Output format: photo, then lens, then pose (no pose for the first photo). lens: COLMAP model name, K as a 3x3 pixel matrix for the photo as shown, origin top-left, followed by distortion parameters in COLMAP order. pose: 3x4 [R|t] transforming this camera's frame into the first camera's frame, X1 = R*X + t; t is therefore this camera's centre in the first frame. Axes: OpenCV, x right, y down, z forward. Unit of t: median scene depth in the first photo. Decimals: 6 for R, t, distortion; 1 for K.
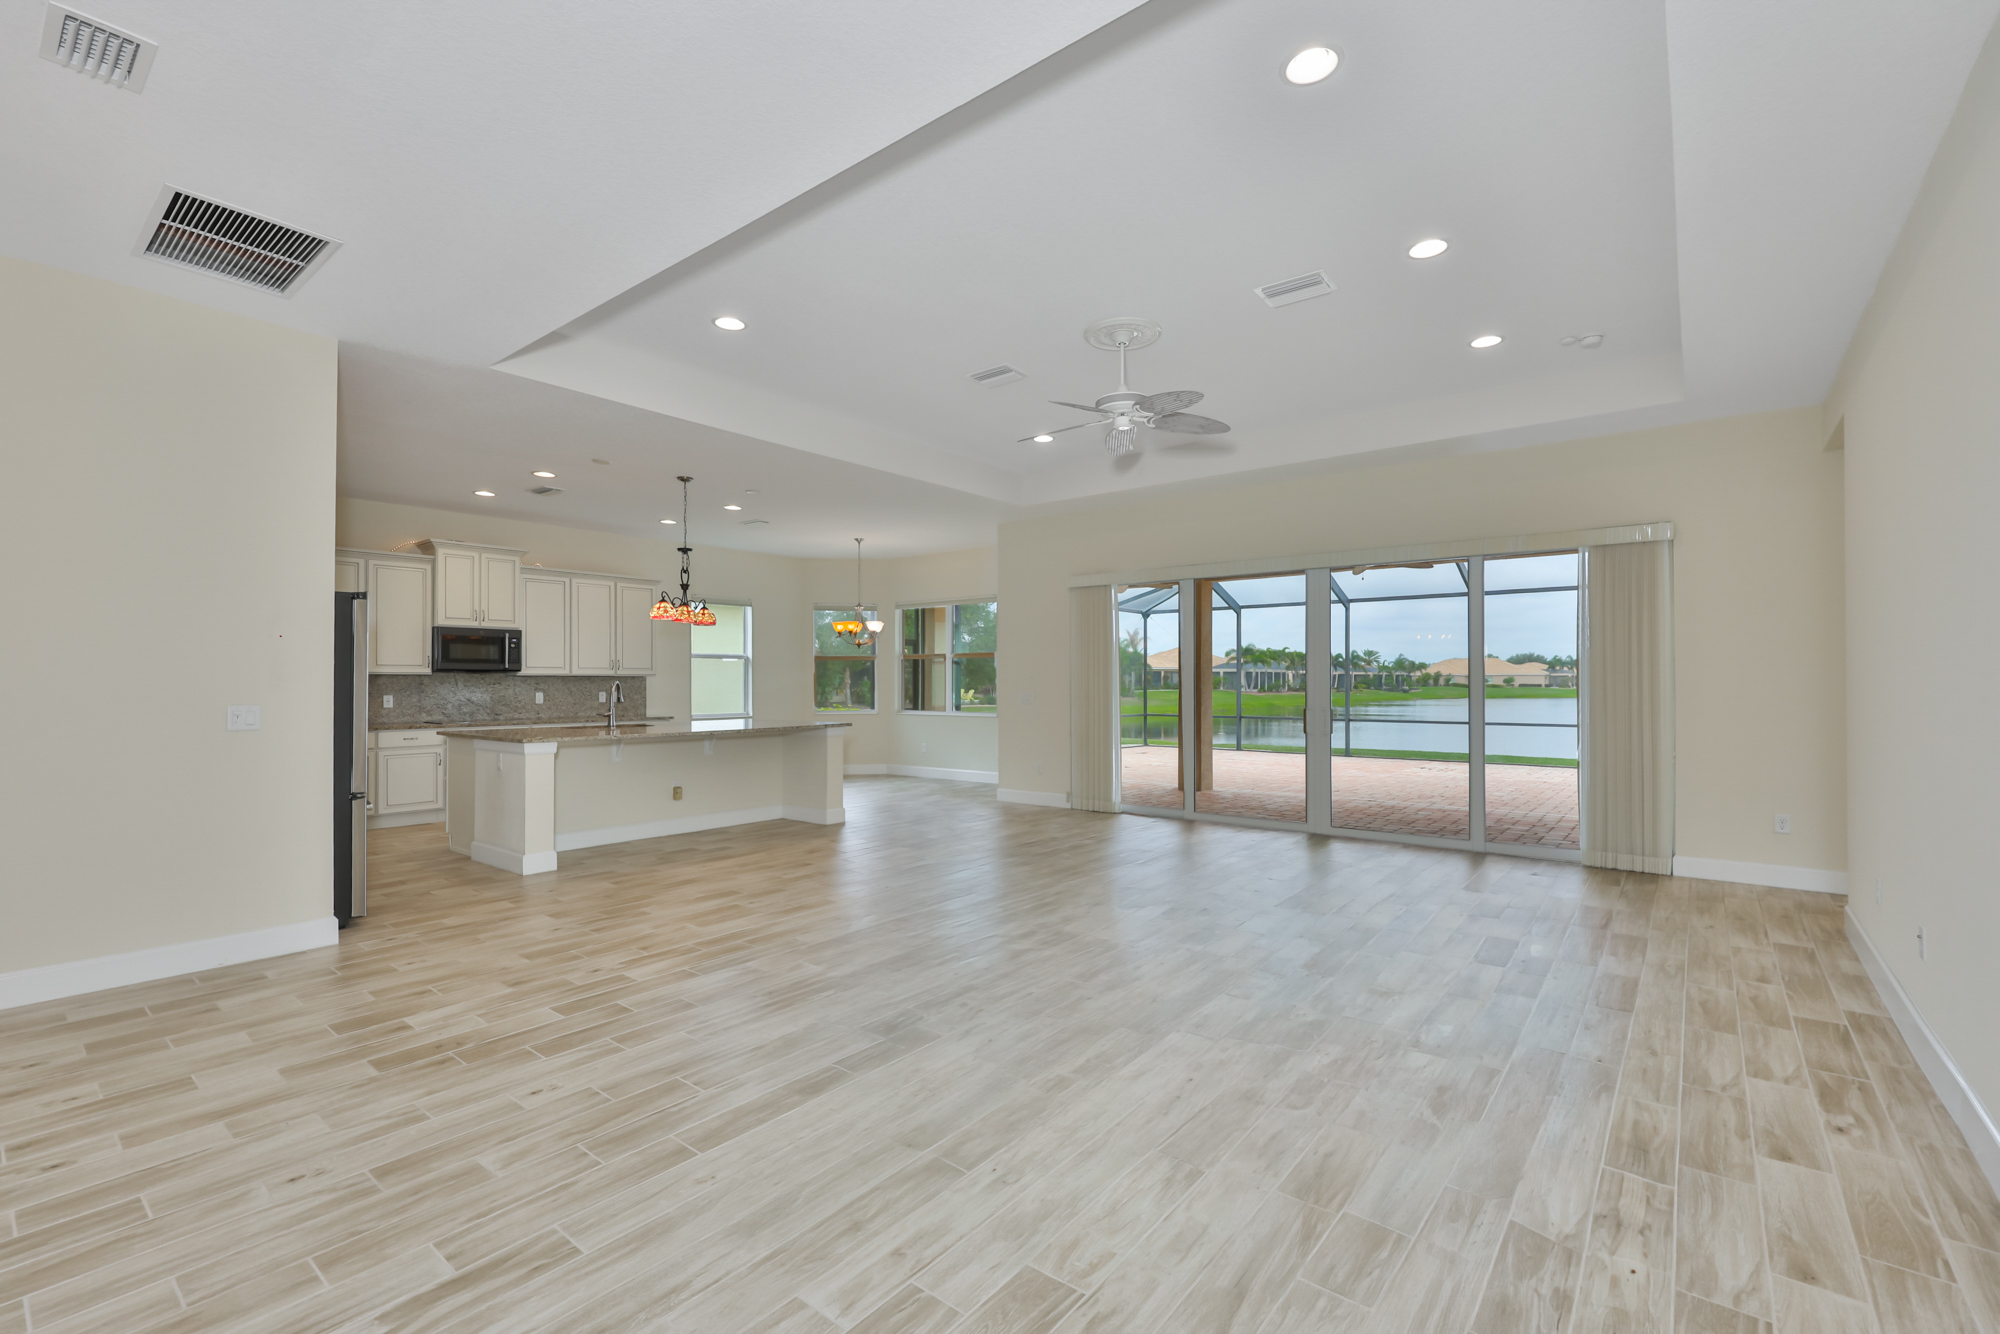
lens RADIAL K [[868.0, 0, 1031.4], [0, 868.0, 675.7], [0, 0, 1]] dist [0.000889, -0.000586]
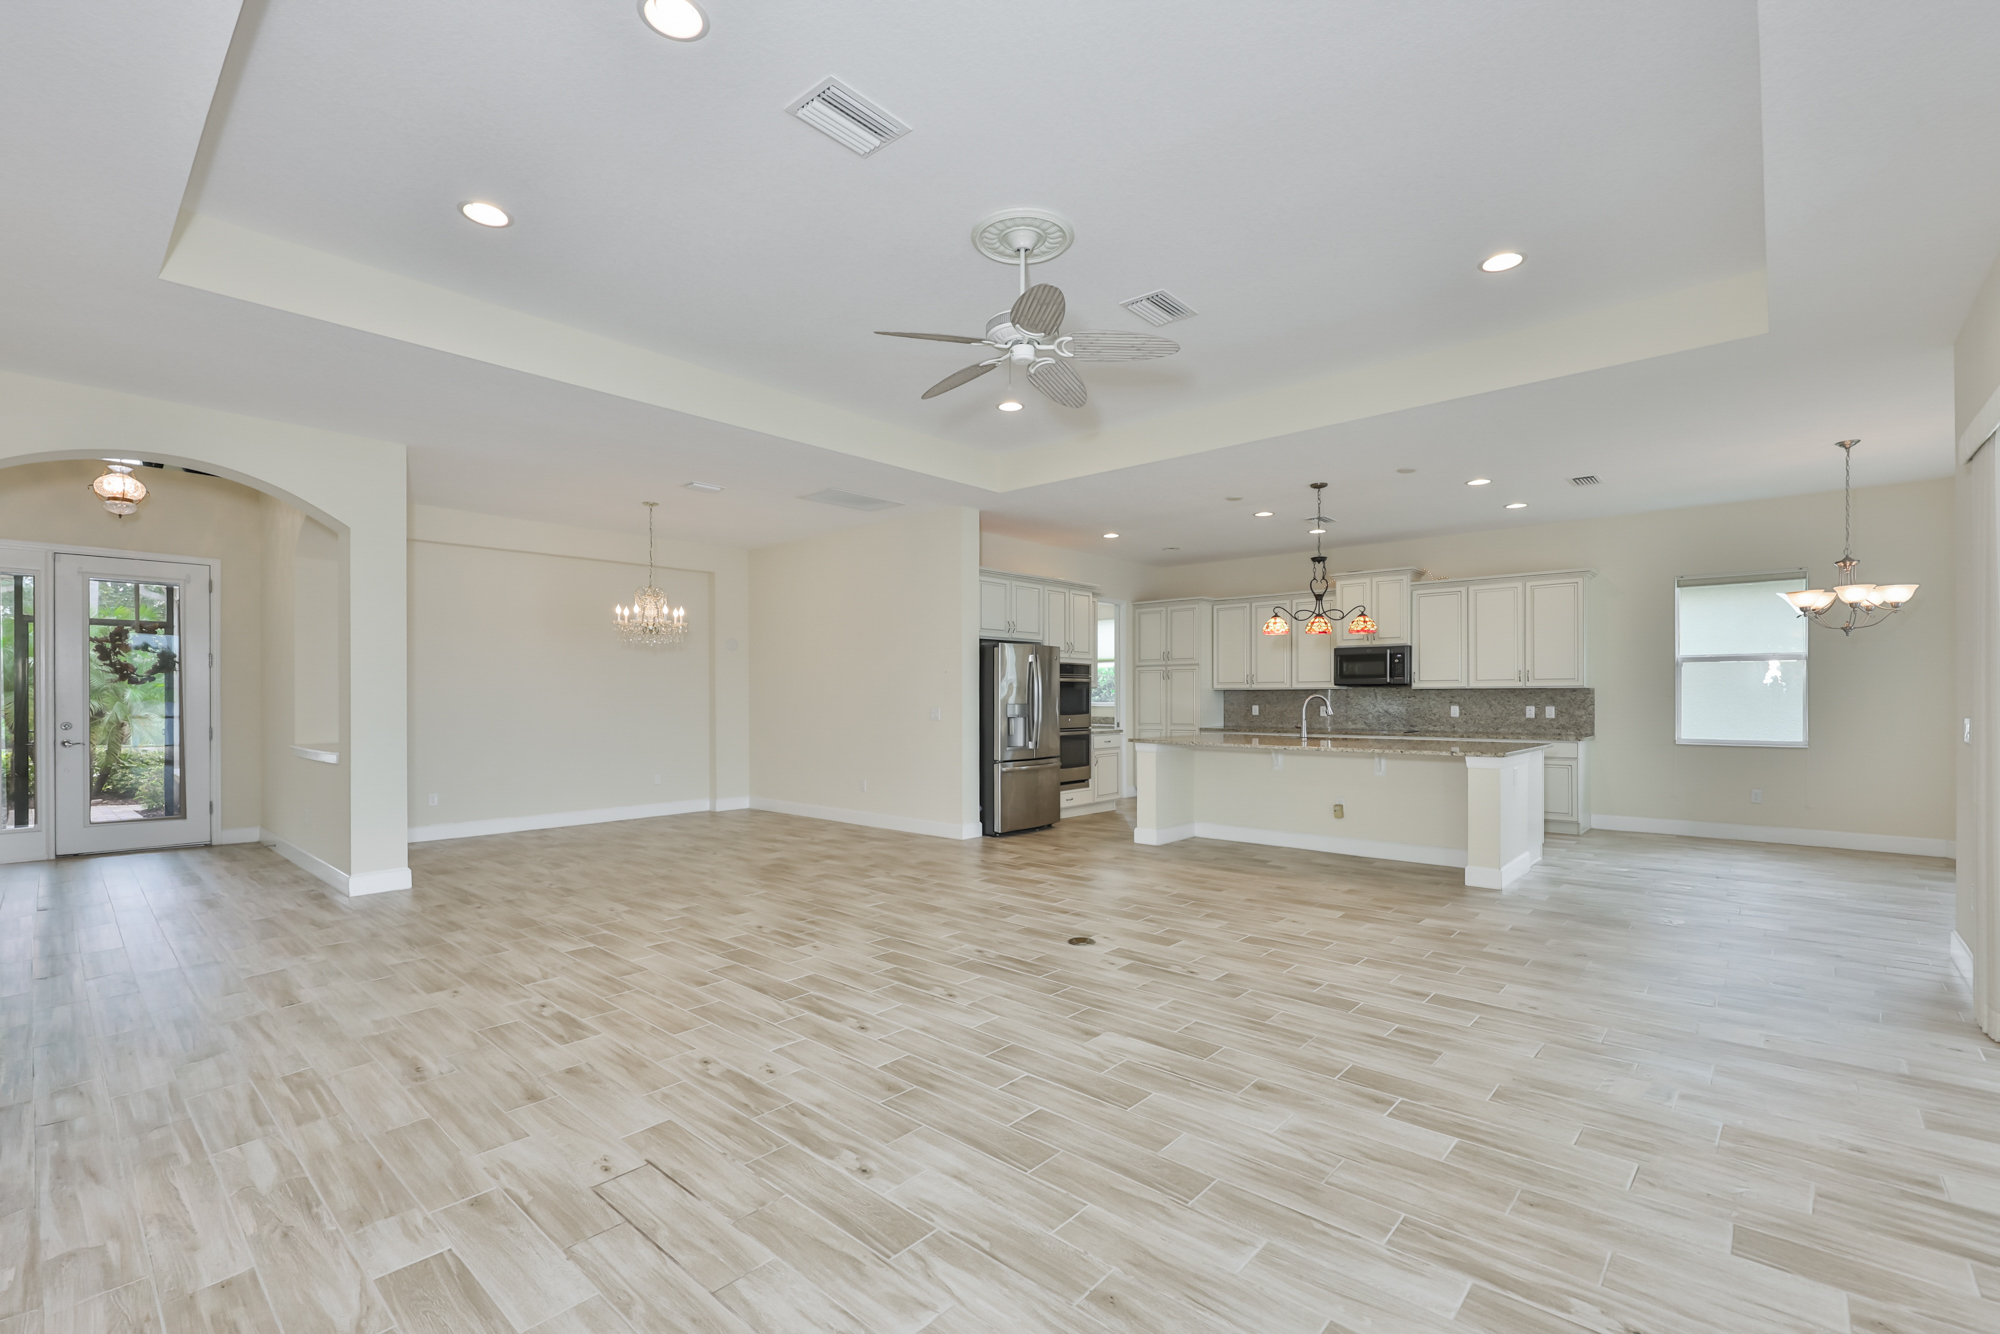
lens RADIAL K [[868.0, 0, 961.2], [0, 868.0, 709.6], [0, 0, 1]] dist [0.000889, -0.000586]
pose [[-0.100811, 0.019005, -0.994724, 0.527773], [0.009319, 0.999792, 0.018157, 0.000578], [0.994862, -0.007439, -0.100967, 0.619533]]
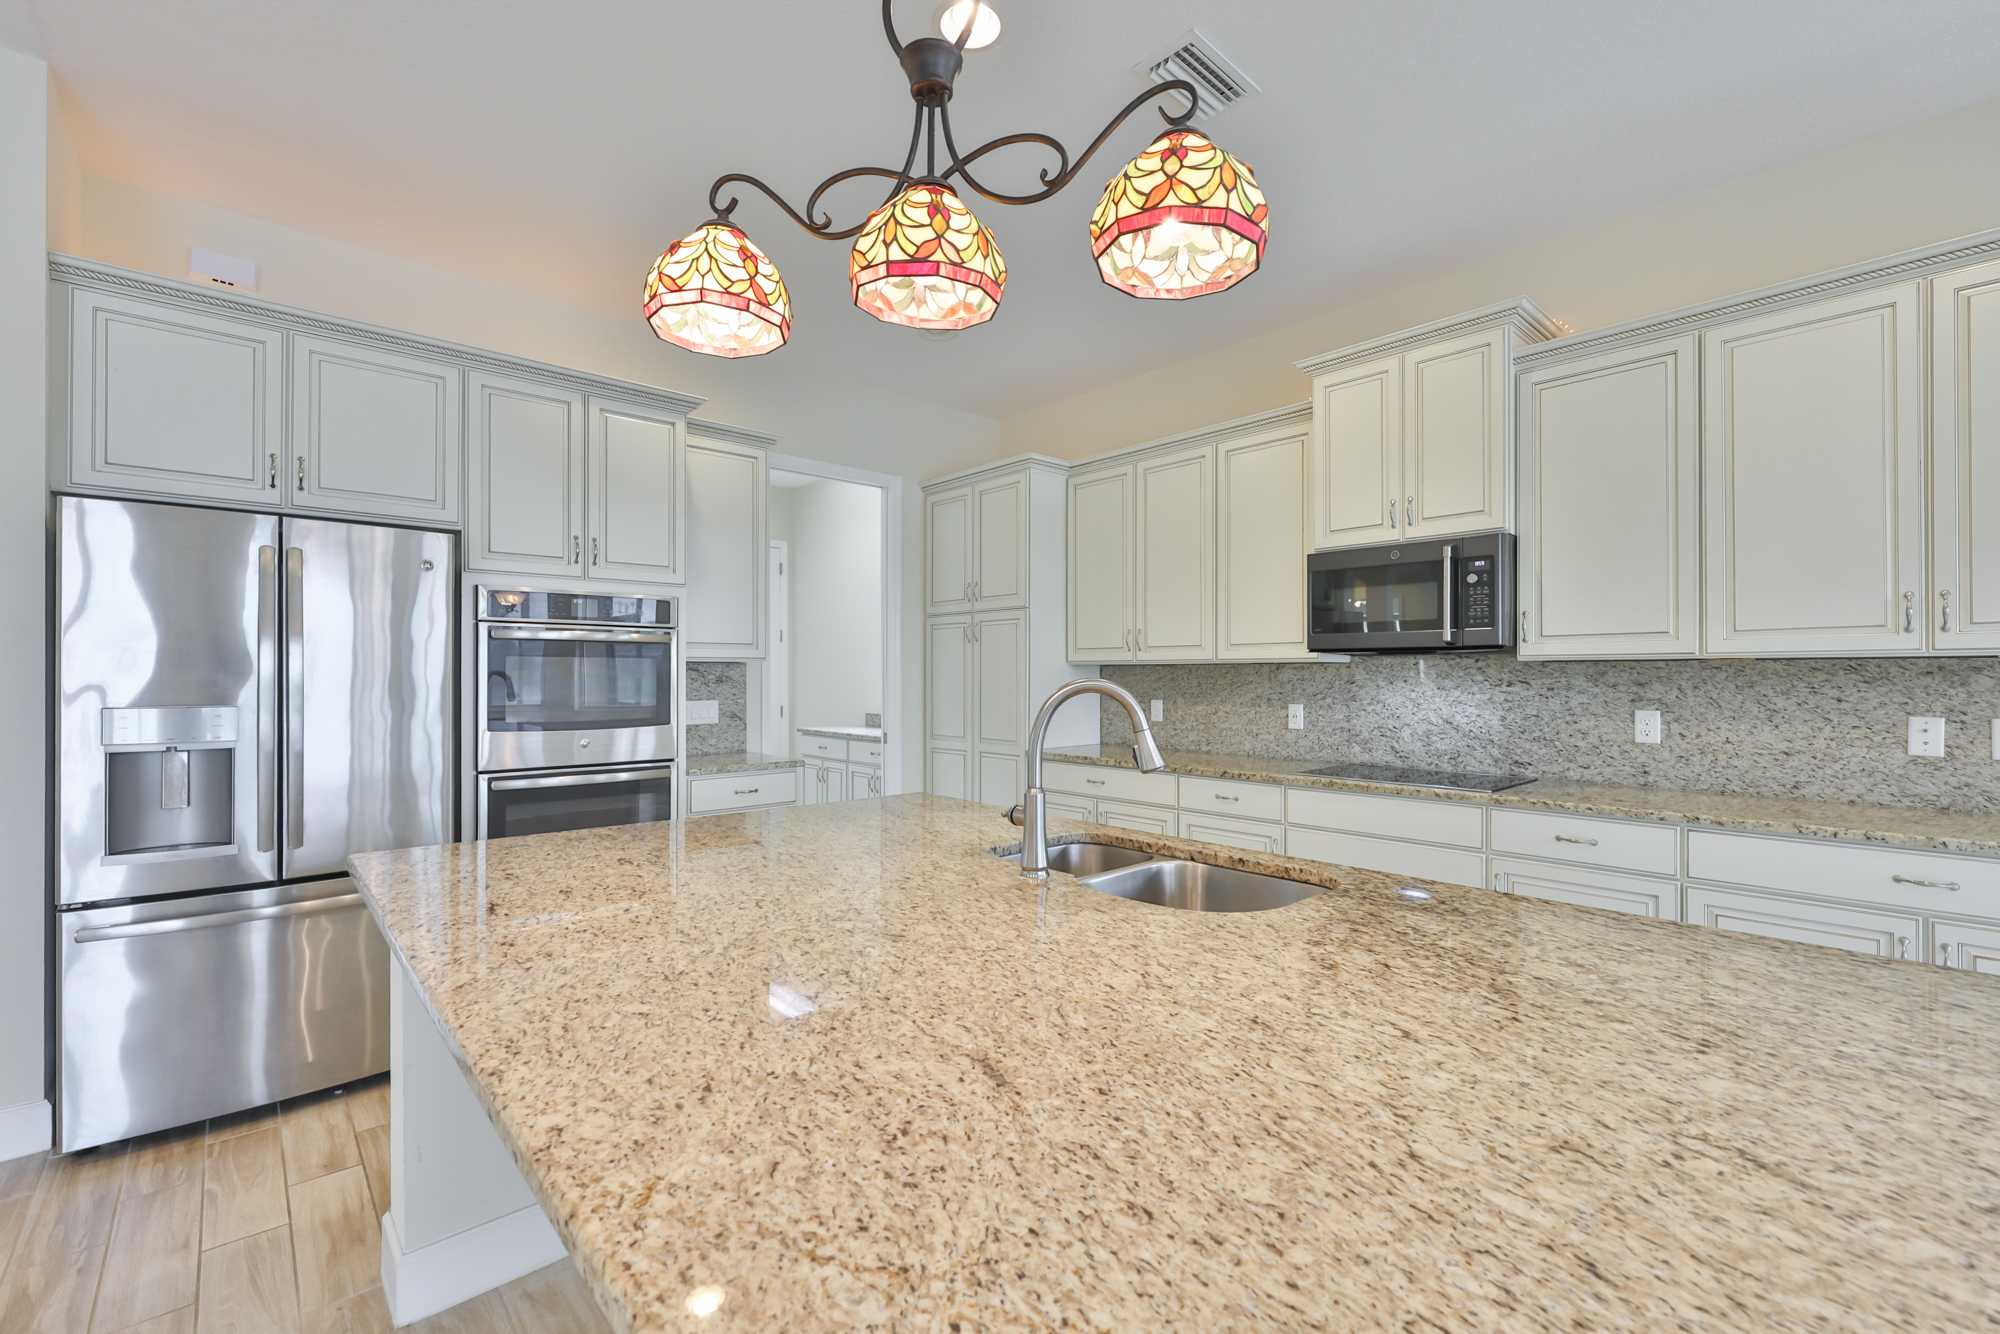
lens RADIAL K [[868.0, 0, 997.5], [0, 868.0, 672.3], [0, 0, 1]] dist [0.000889, -0.000586]
pose [[-0.178245, 0.000167, -0.983986, -0.219726], [0.008690, 0.999961, -0.001404, 0.003275], [0.983948, -0.008801, -0.178240, 0.923942]]
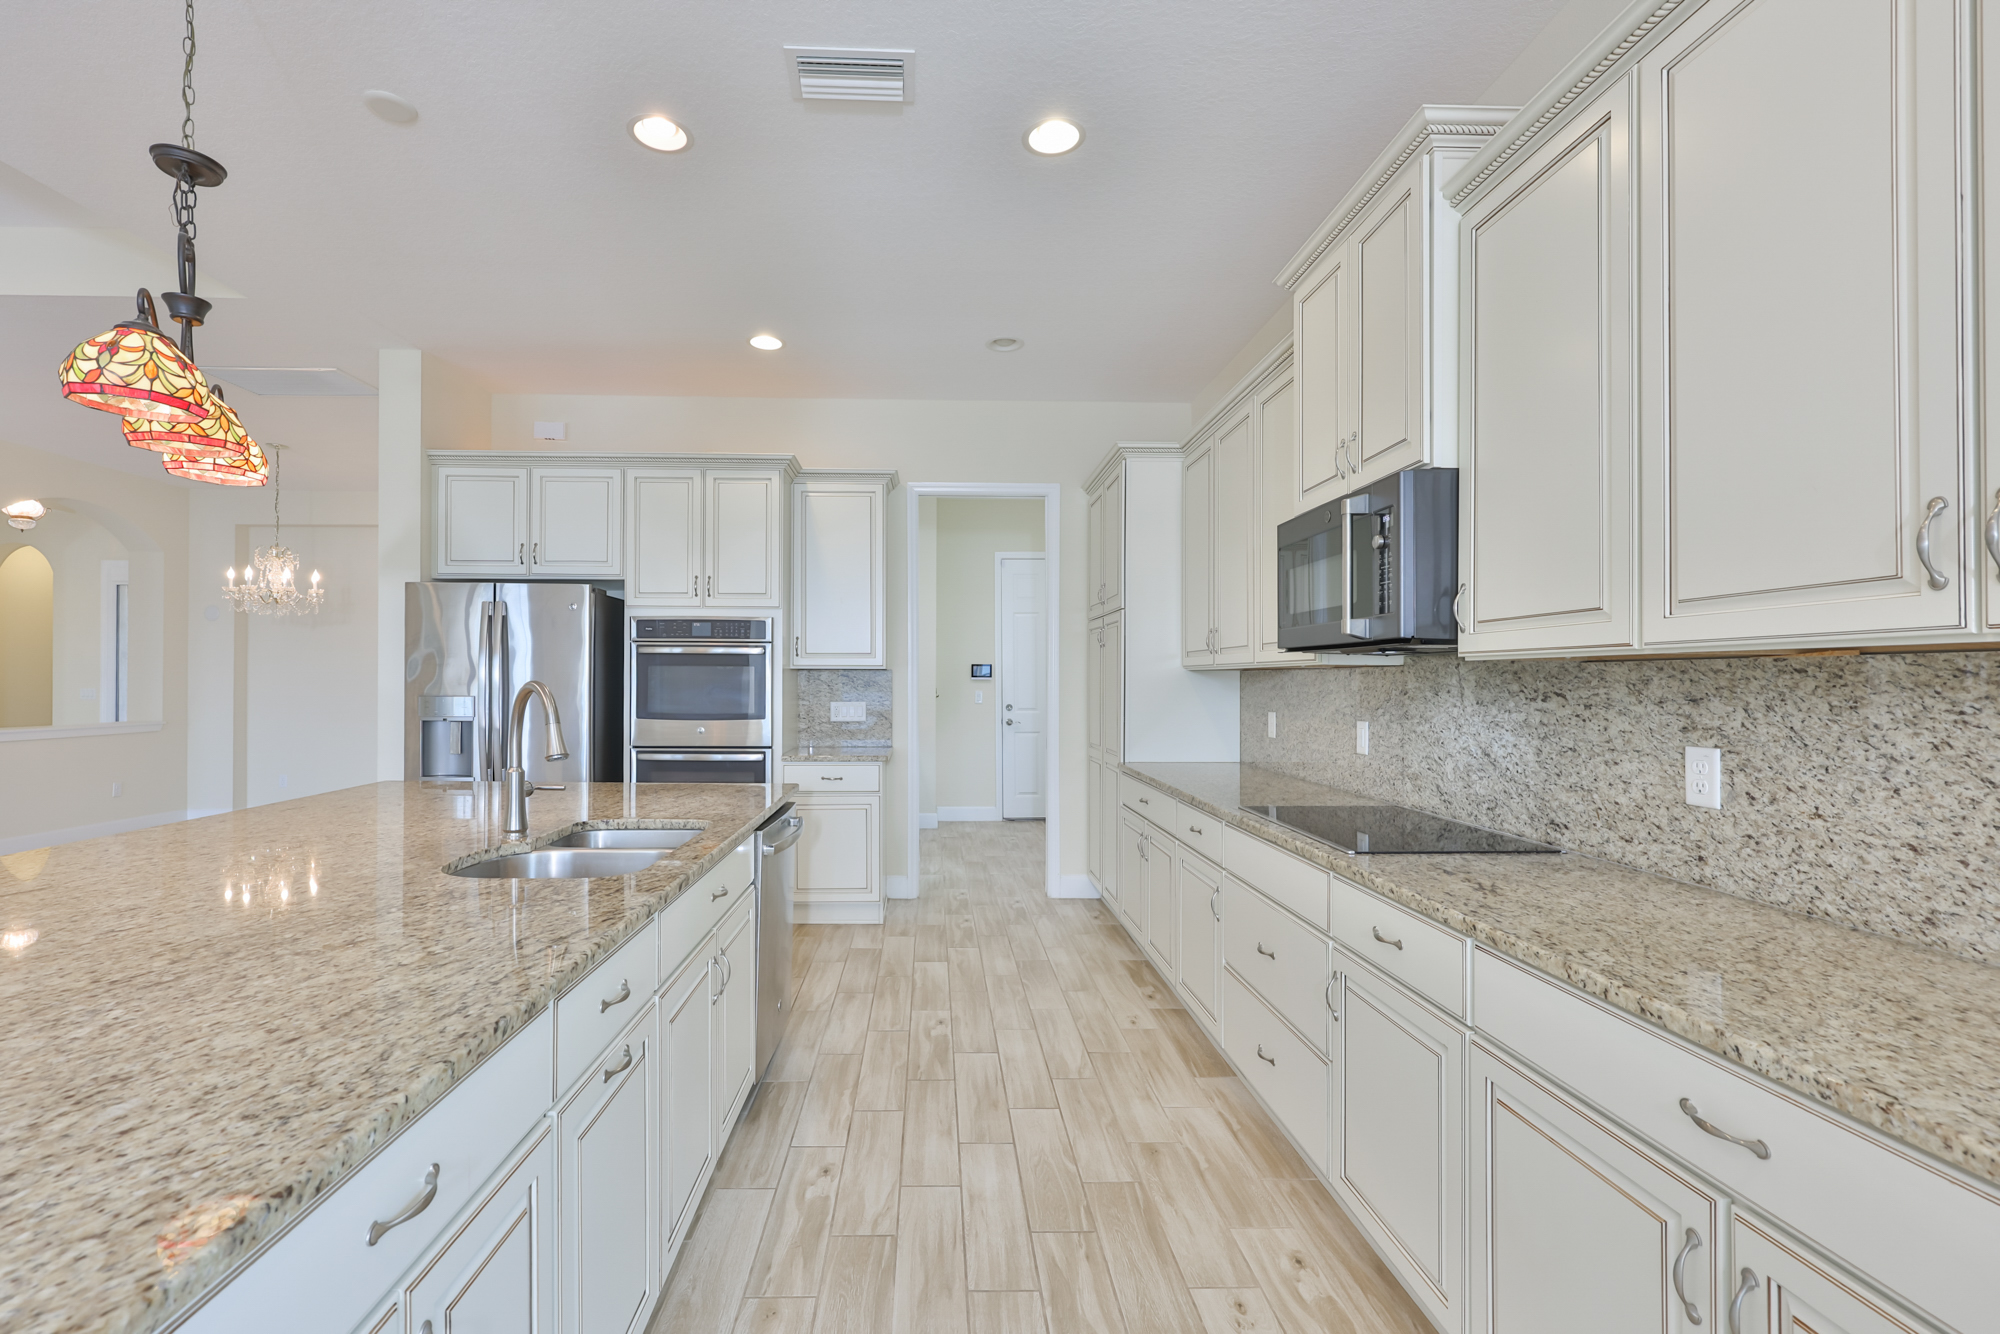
lens RADIAL K [[868.0, 0, 948.1], [0, 868.0, 680.4], [0, 0, 1]] dist [0.000889, -0.000586]
pose [[-0.784926, -0.002158, -0.619586, -0.368854], [0.001551, 0.999984, -0.005447, 0.006374], [0.619588, -0.005236, -0.784910, 1.187374]]
